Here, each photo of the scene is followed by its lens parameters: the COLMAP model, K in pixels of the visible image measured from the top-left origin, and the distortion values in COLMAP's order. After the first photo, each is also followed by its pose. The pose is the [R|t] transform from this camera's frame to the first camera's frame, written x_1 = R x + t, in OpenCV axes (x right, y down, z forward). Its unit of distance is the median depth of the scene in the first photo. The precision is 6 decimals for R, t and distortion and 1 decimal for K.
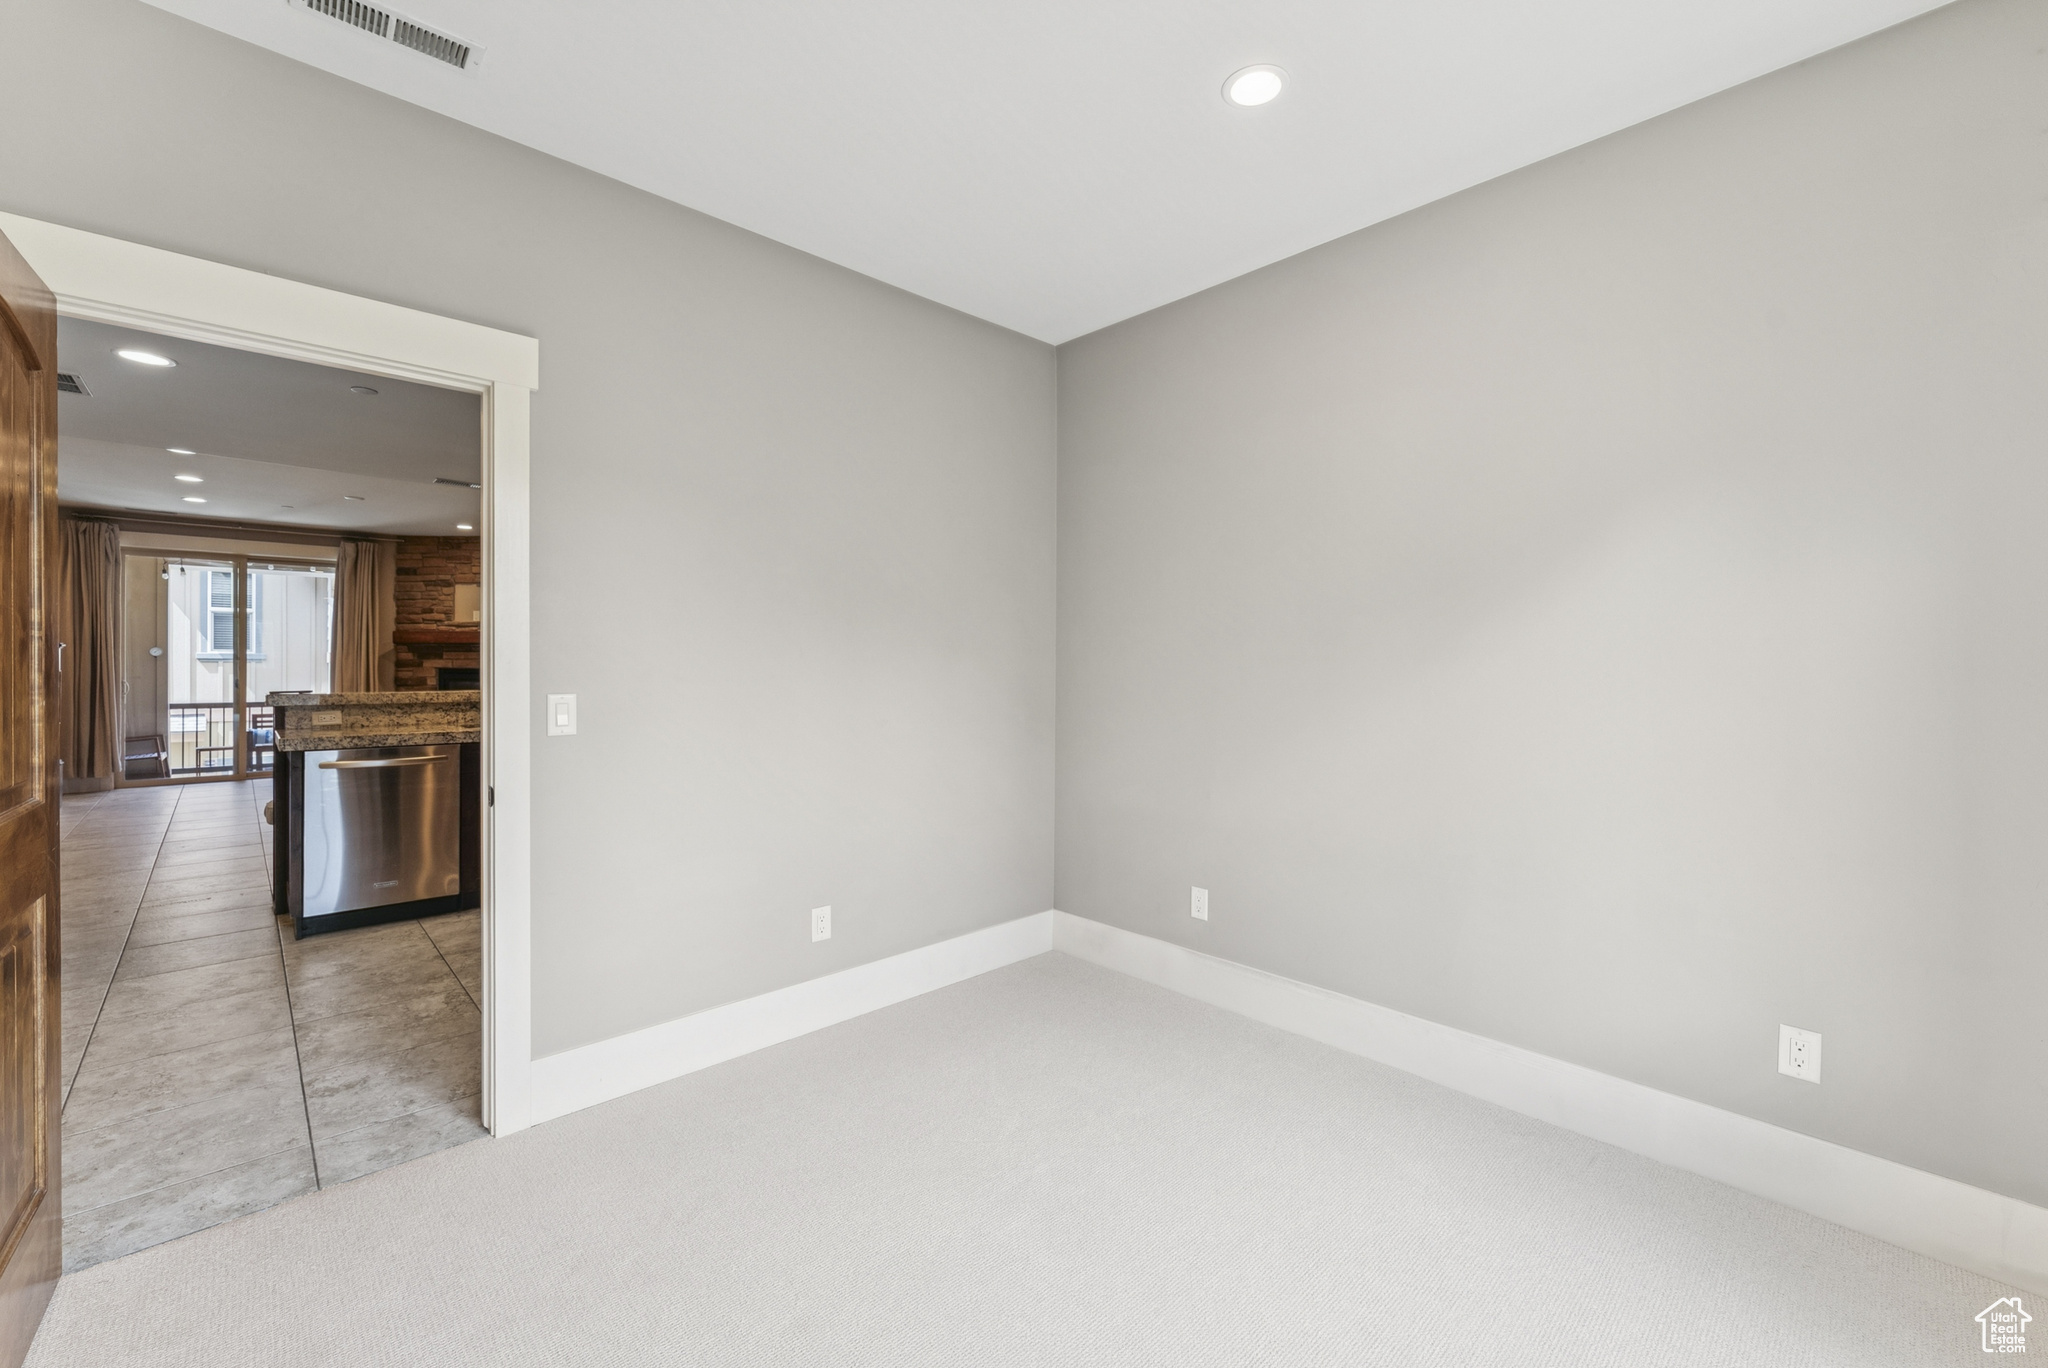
lens RADIAL K [[838.2, 0, 1038.5], [0, 838.2, 674.8], [0, 0, 1]] dist [0.001348, 0.000189]
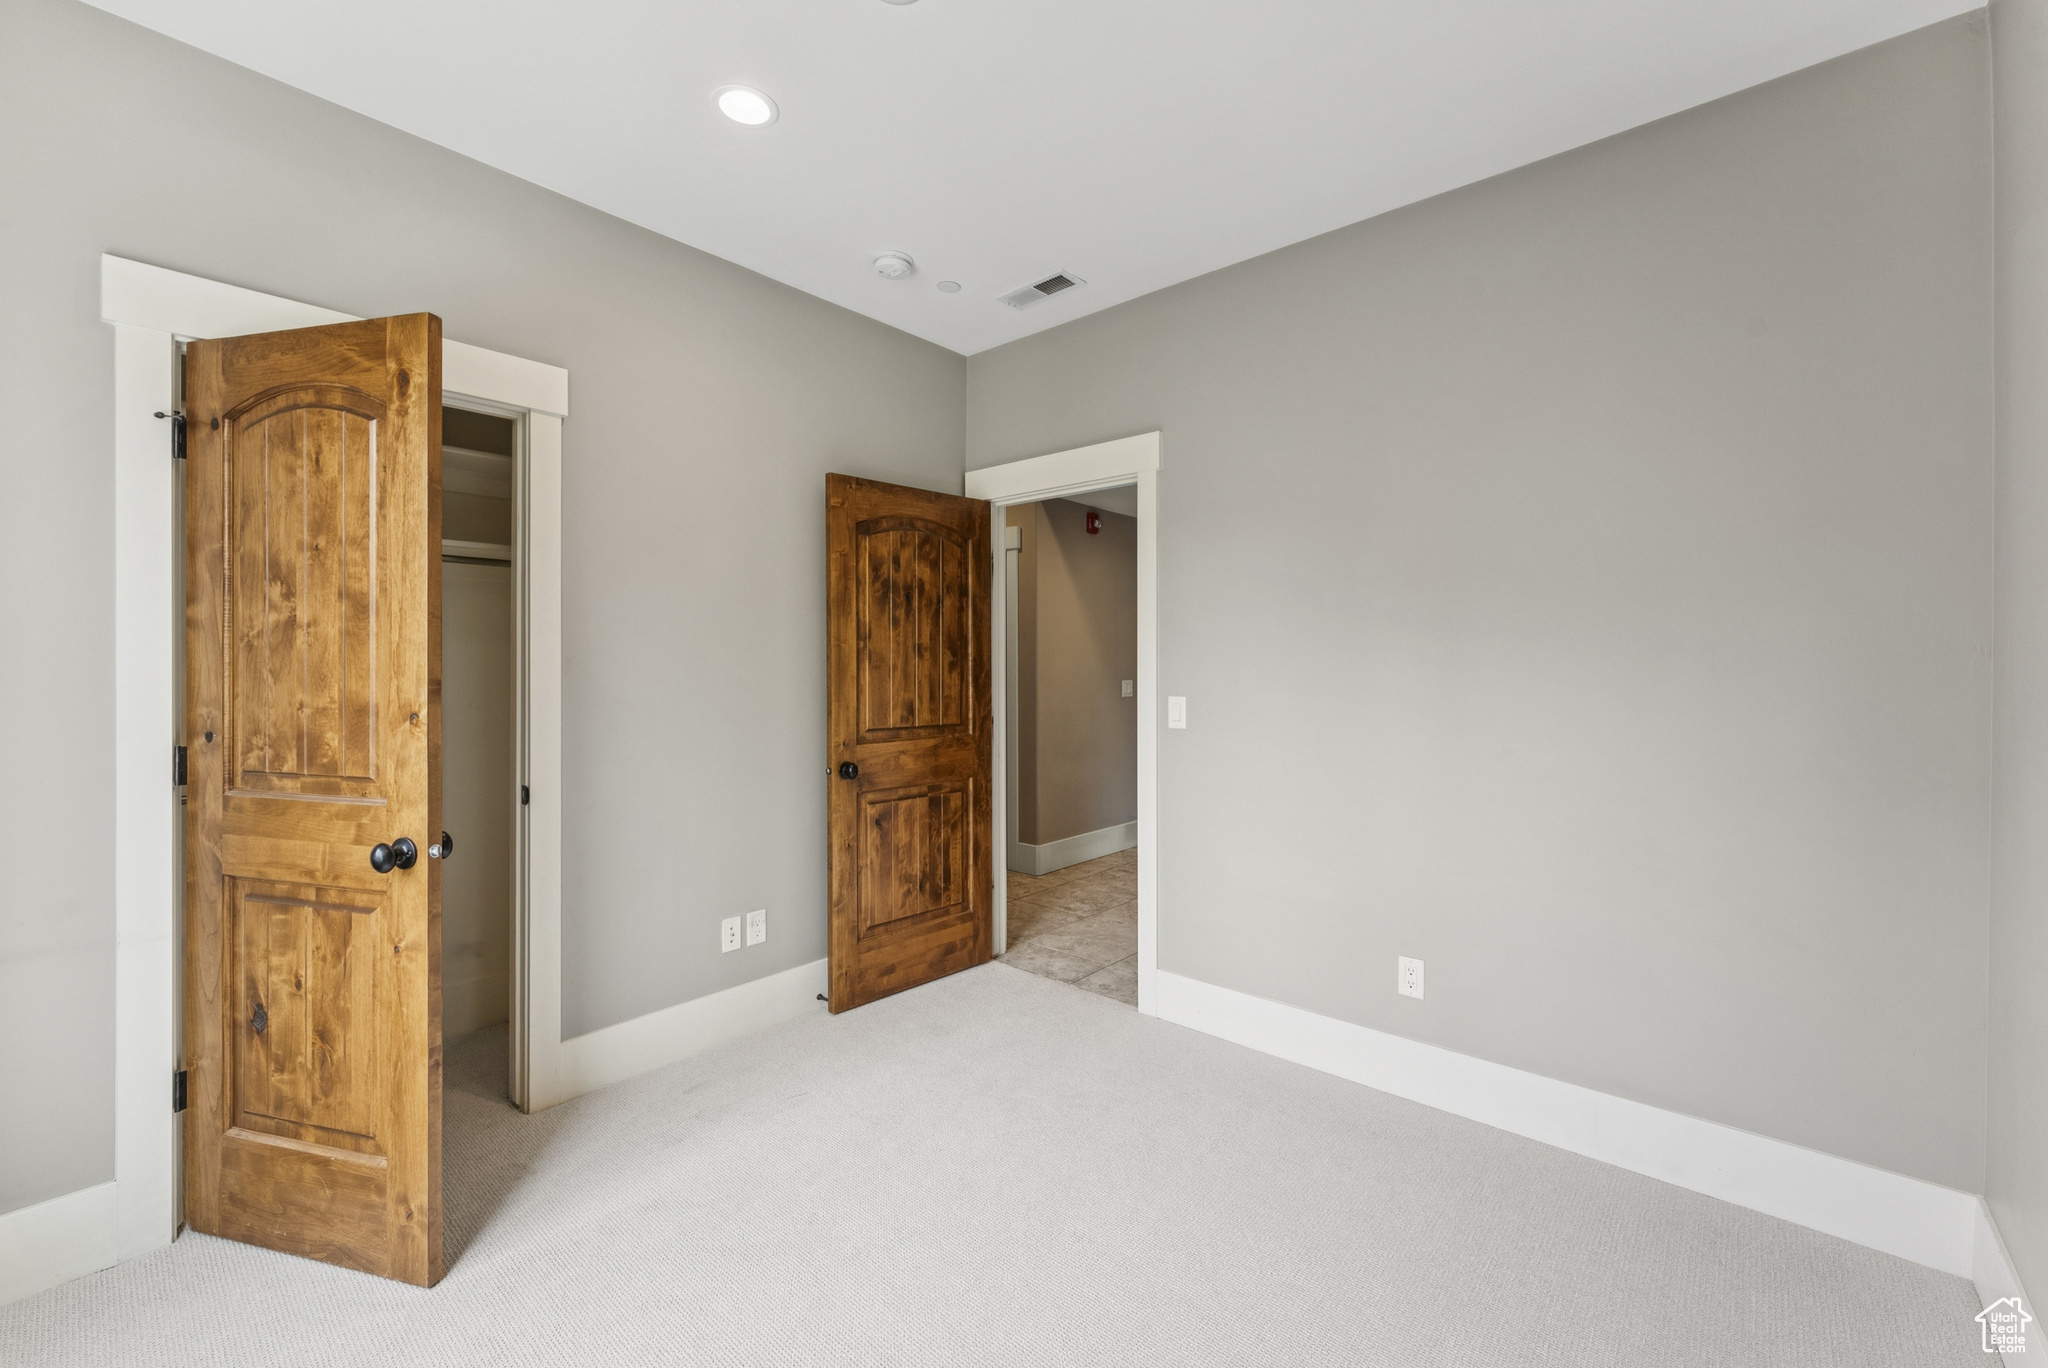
lens RADIAL K [[838.2, 0, 1041.2], [0, 838.2, 679.4], [0, 0, 1]] dist [0.001348, 0.000189]
pose [[0.072499, 0.009466, -0.997324, 0.740903], [-0.010171, 0.999910, 0.008751, -0.013384], [0.997317, 0.009509, 0.072589, 0.736235]]
